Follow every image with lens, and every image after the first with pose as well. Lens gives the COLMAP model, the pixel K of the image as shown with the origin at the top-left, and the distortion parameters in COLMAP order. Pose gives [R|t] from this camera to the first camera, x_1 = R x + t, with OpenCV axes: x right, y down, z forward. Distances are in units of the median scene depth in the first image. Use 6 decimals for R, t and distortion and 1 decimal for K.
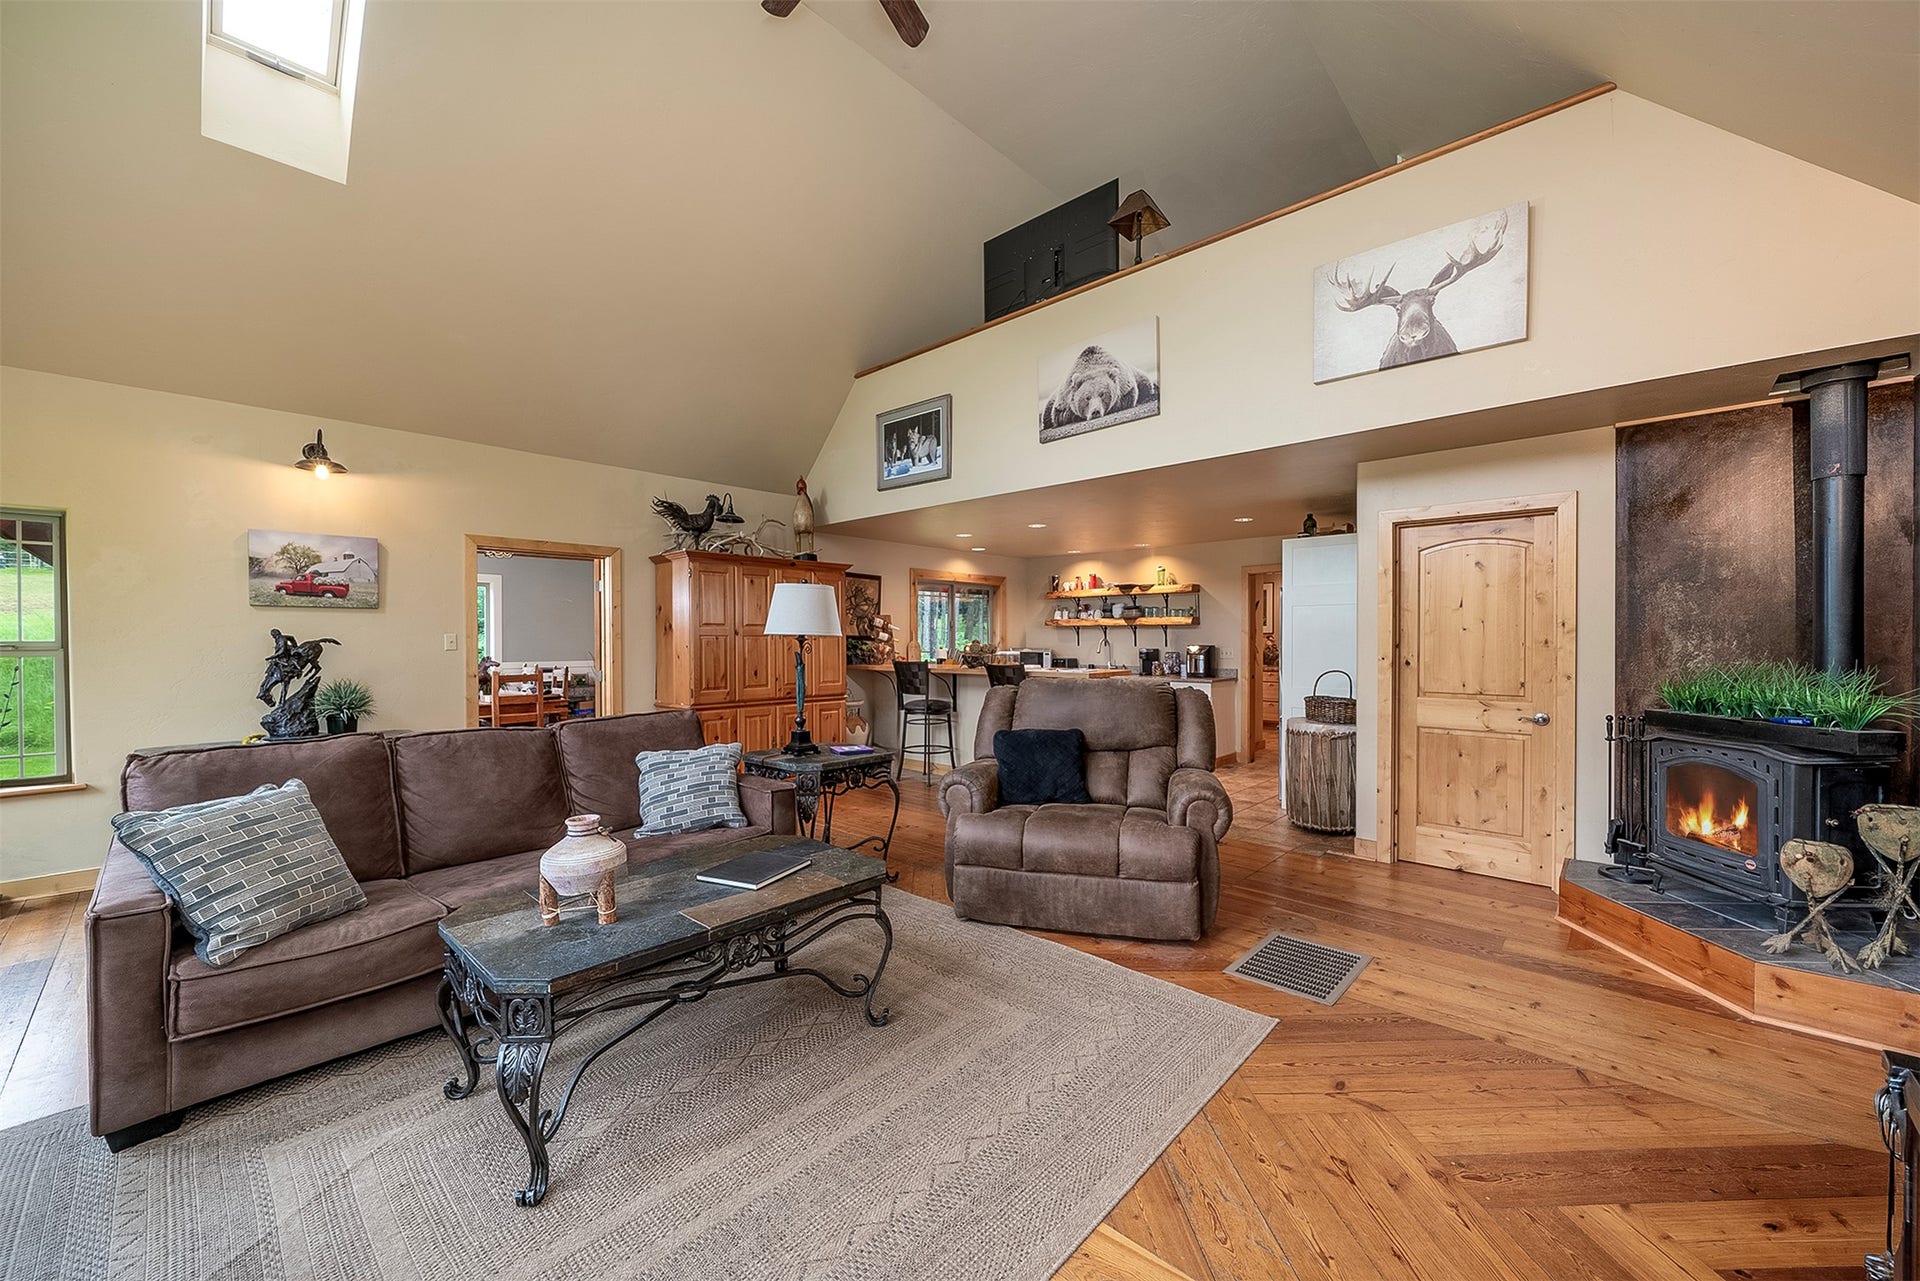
lens RADIAL K [[722.0, 0, 960.0], [0, 722.0, 640.5], [0, 0, 1]] dist [0.000614, -0.000030]
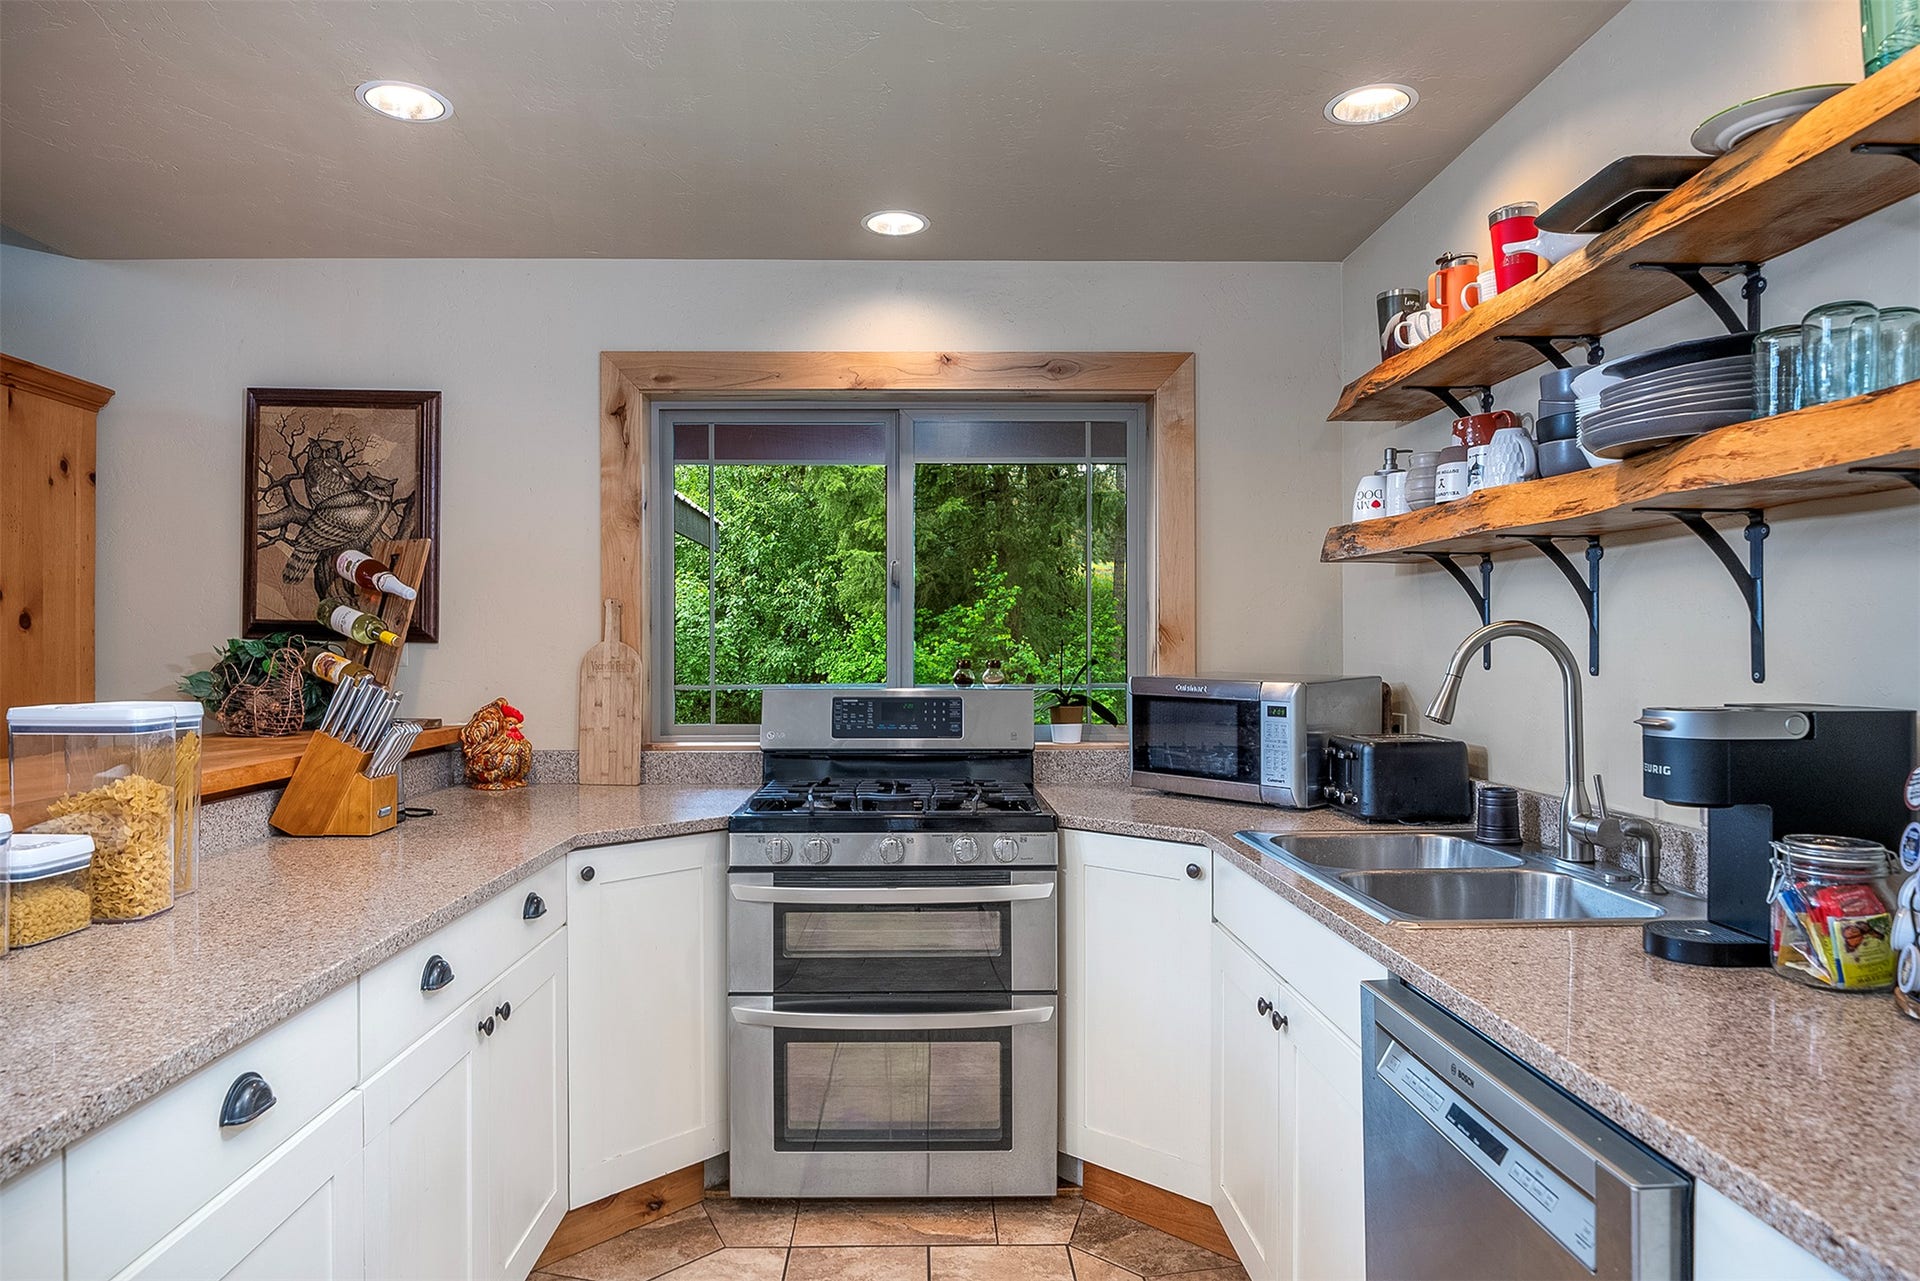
lens RADIAL K [[1149.5, 0, 960.0], [0, 1149.5, 640.5], [0, 0, 1]] dist [-0.020927, -0.000291]
pose [[0.698638, -0.005690, -0.715453, 0.314091], [-0.000415, 0.999965, -0.008359, 0.003550], [0.715475, 0.006137, 0.698611, 0.843871]]
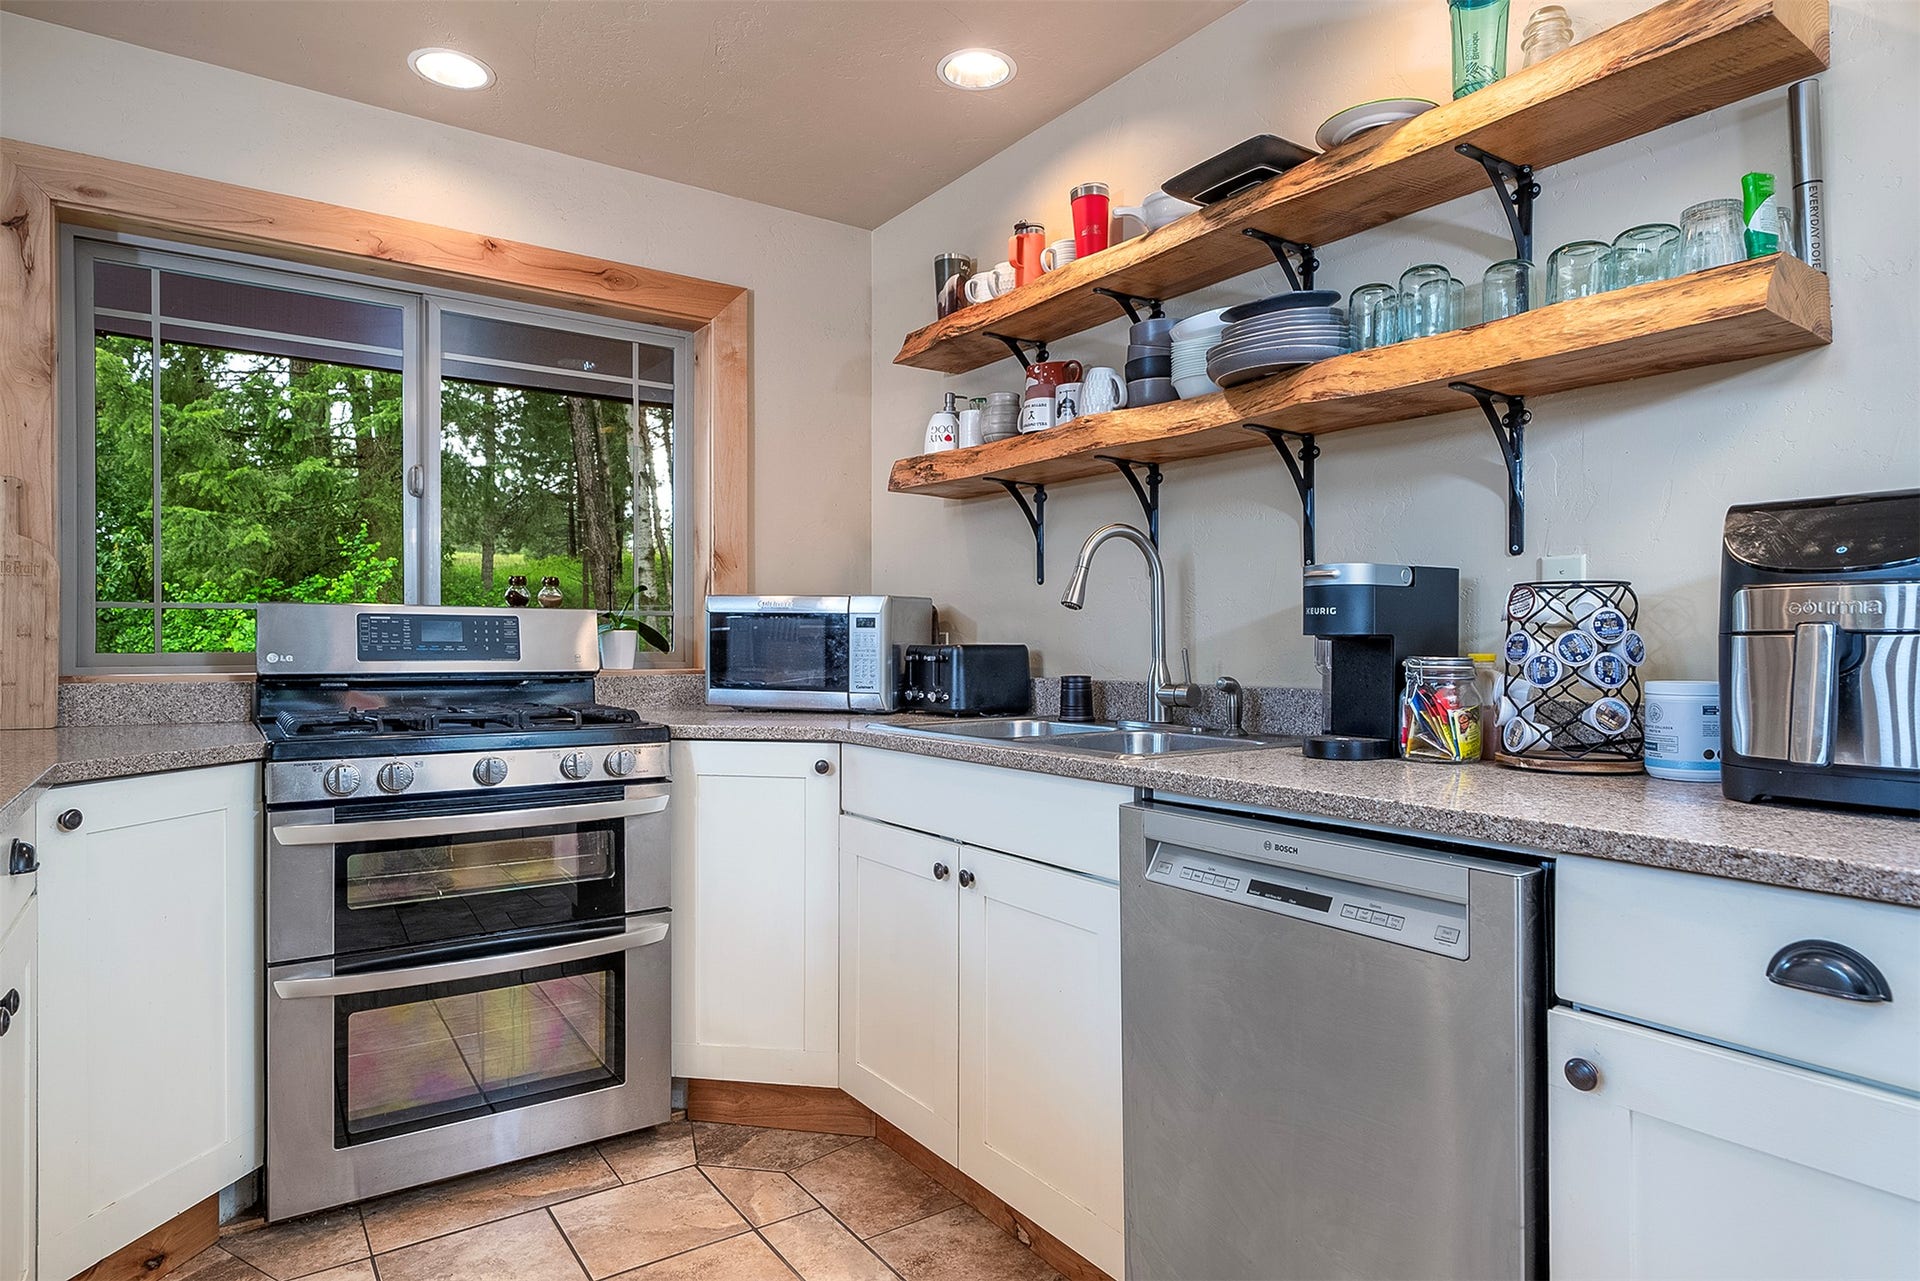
lens RADIAL K [[1062.6, 0, 951.1], [0, 1062.6, 641.1], [0, 0, 1]] dist [0.001252, -0.000275]
pose [[0.975315, 0.000605, -0.220815, 0.238320], [-0.001465, 0.999992, -0.003729, 0.028607], [0.220811, 0.003961, 0.975309, 0.824936]]
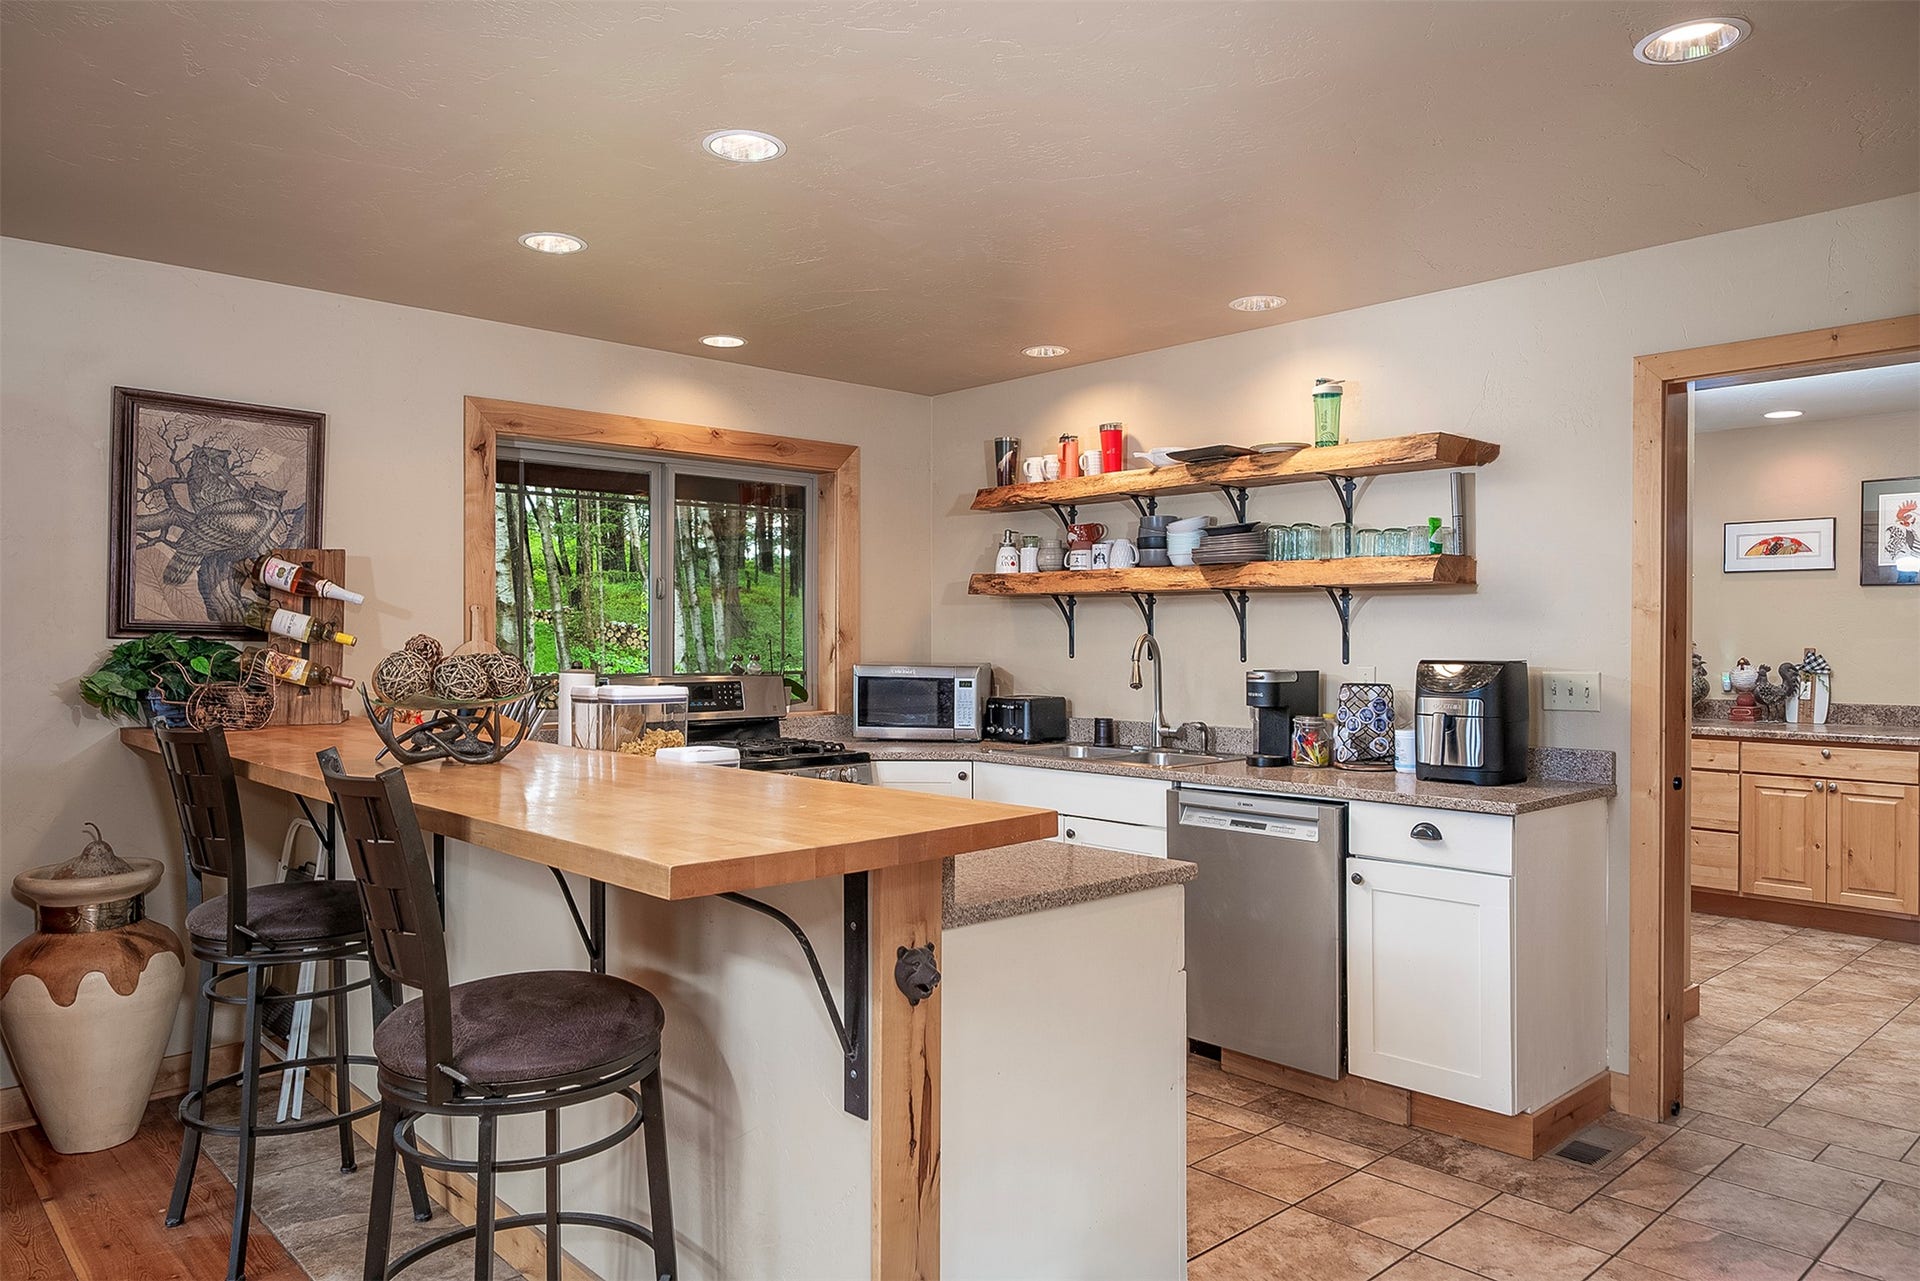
lens RADIAL K [[1248.1, 0, 964.0], [0, 1248.1, 627.8], [0, 0, 1]] dist [0.001779, -0.000171]
pose [[0.997556, 0.001105, -0.069856, 0.180327], [-0.001794, 0.999950, -0.009805, -0.000232], [0.069842, 0.009906, 0.997509, 0.530234]]
